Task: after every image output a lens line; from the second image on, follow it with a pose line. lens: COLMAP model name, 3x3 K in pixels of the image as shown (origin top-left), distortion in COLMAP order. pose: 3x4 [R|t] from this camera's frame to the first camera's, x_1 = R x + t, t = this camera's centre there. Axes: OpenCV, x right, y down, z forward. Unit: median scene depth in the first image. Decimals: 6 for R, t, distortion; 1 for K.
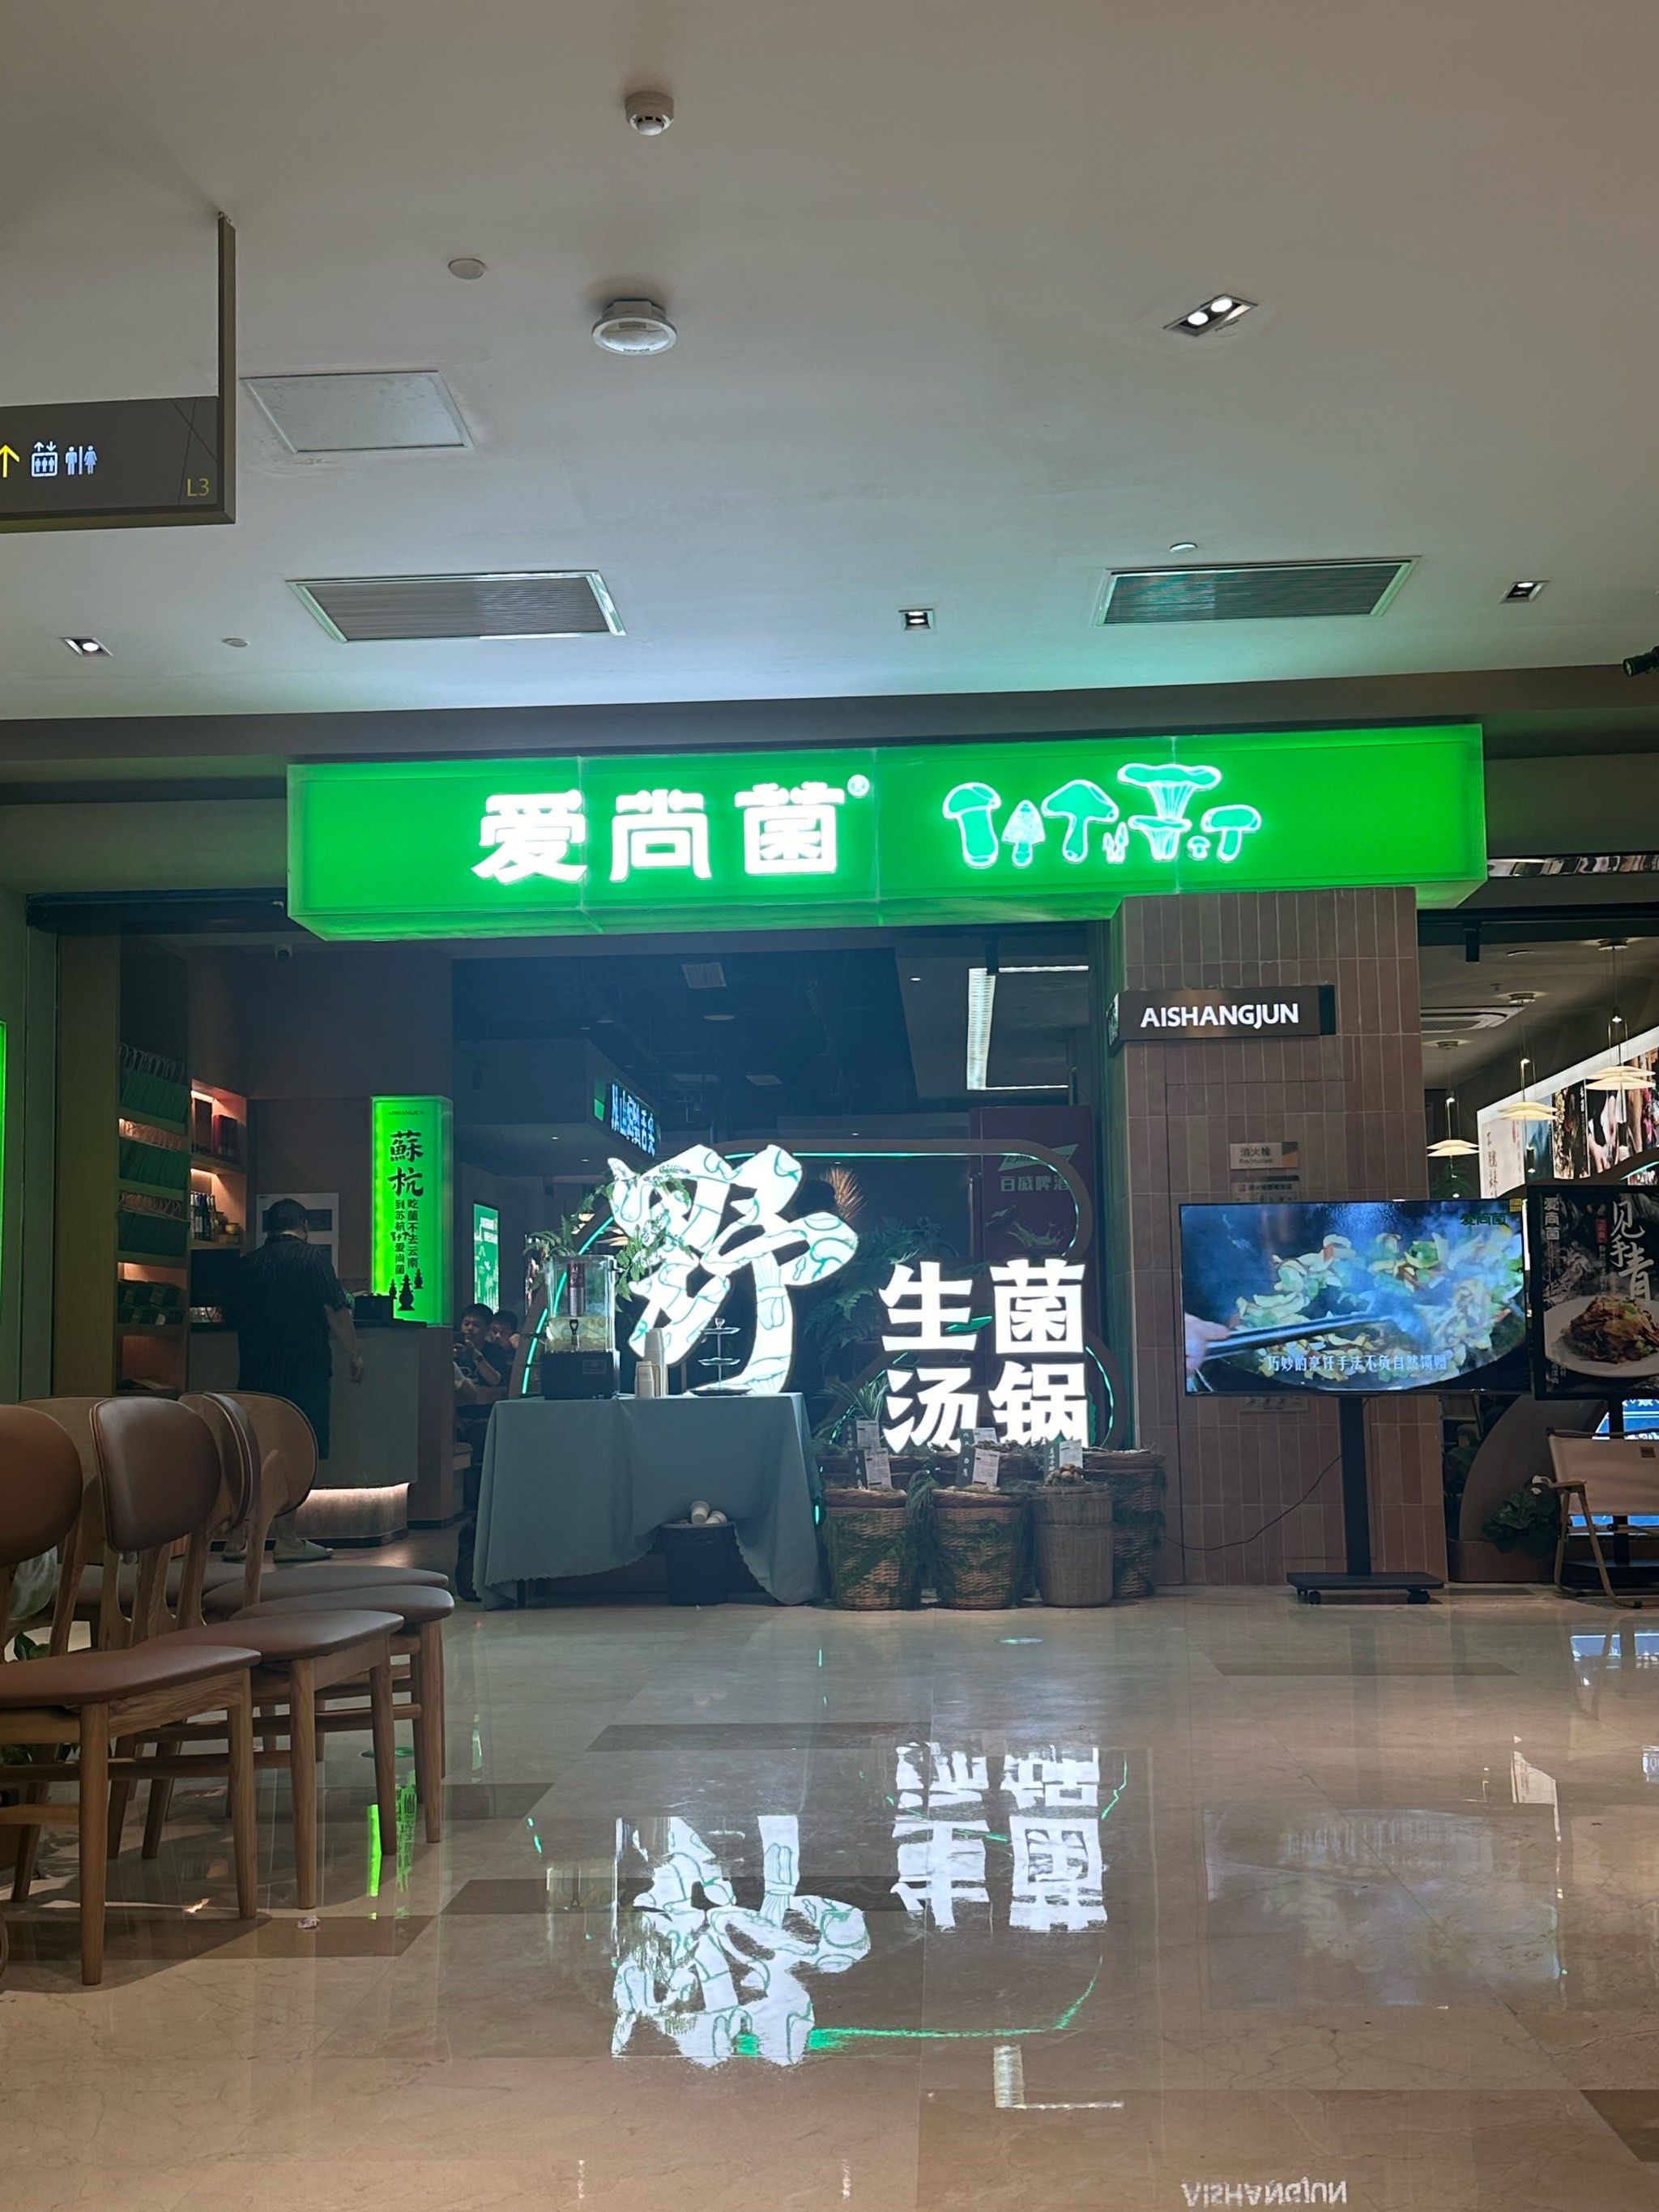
lens RADIAL K [[2485.1, 0, 829.5], [0, 2485.1, 1106.0], [0, 0, 1]] dist [0.002216, 0.001361]
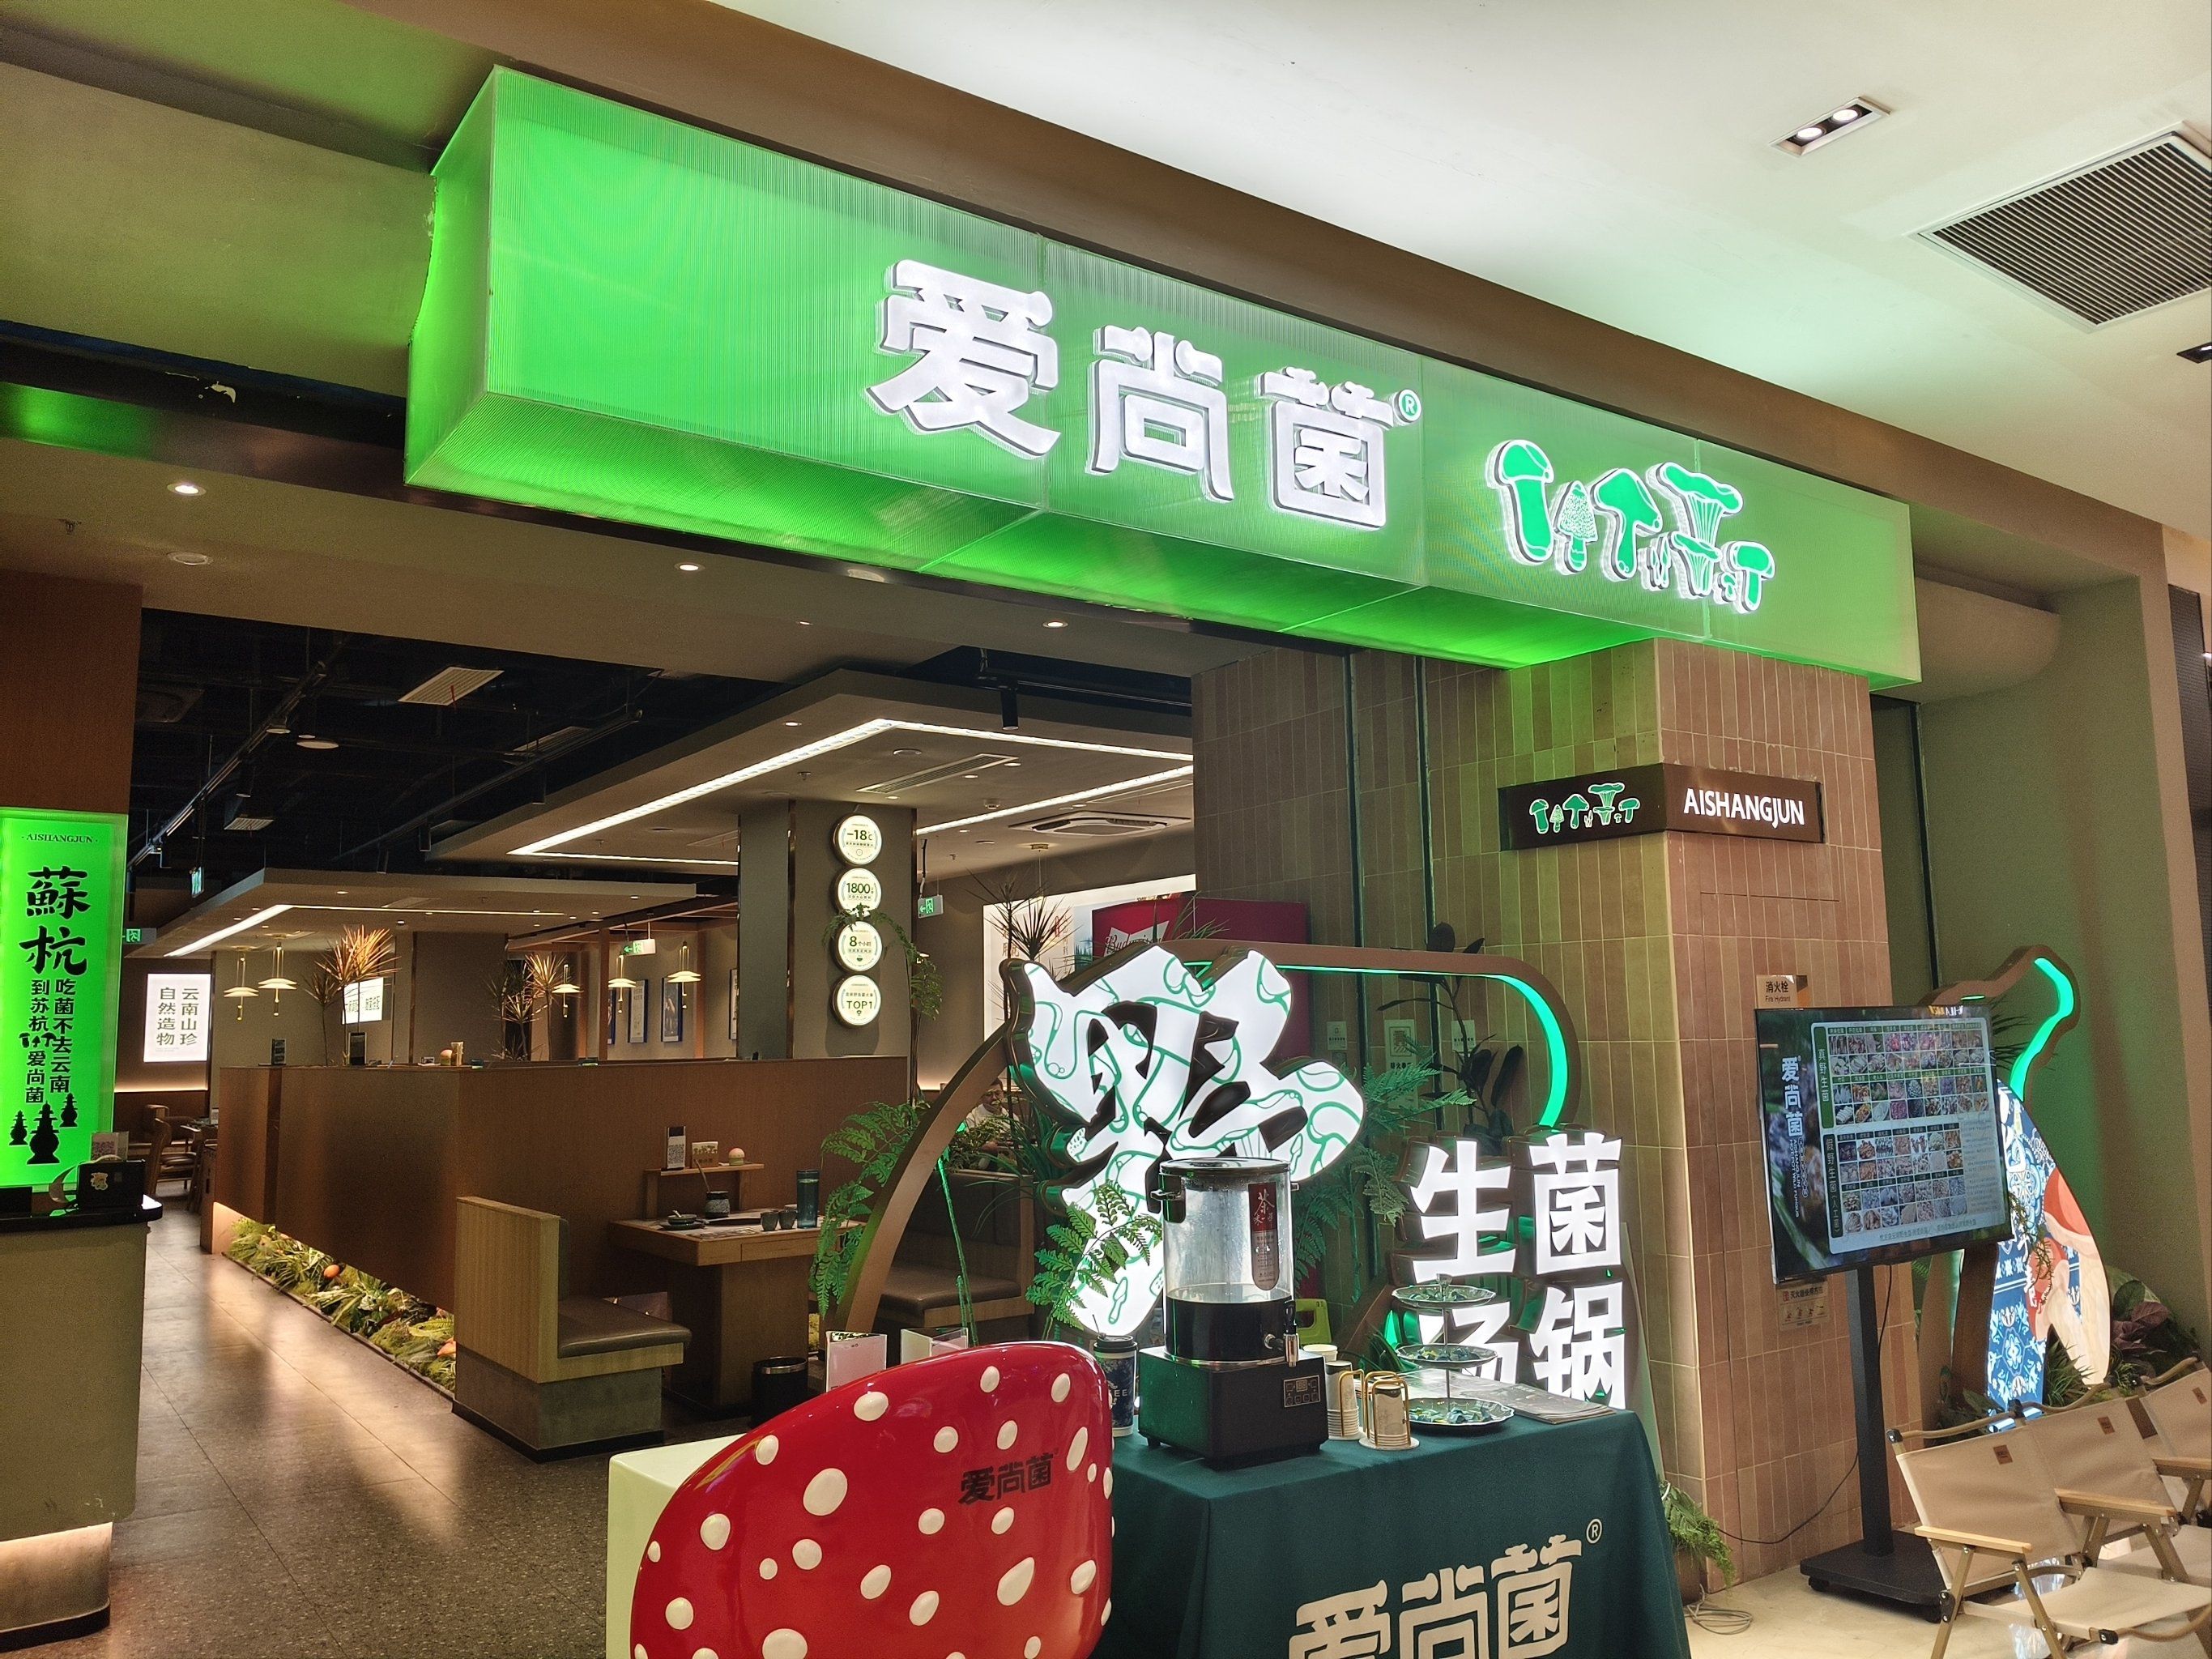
lens RADIAL K [[1665.0, 0, 1106.0], [0, 1665.0, 829.5], [0, 0, 1]] dist [0.028735, -0.001429]
pose [[0.784214, 0.082704, 0.614955, -0.312685], [-0.060859, 0.996551, -0.056414, 0.011535], [-0.617499, 0.006815, 0.786542, 0.711132]]
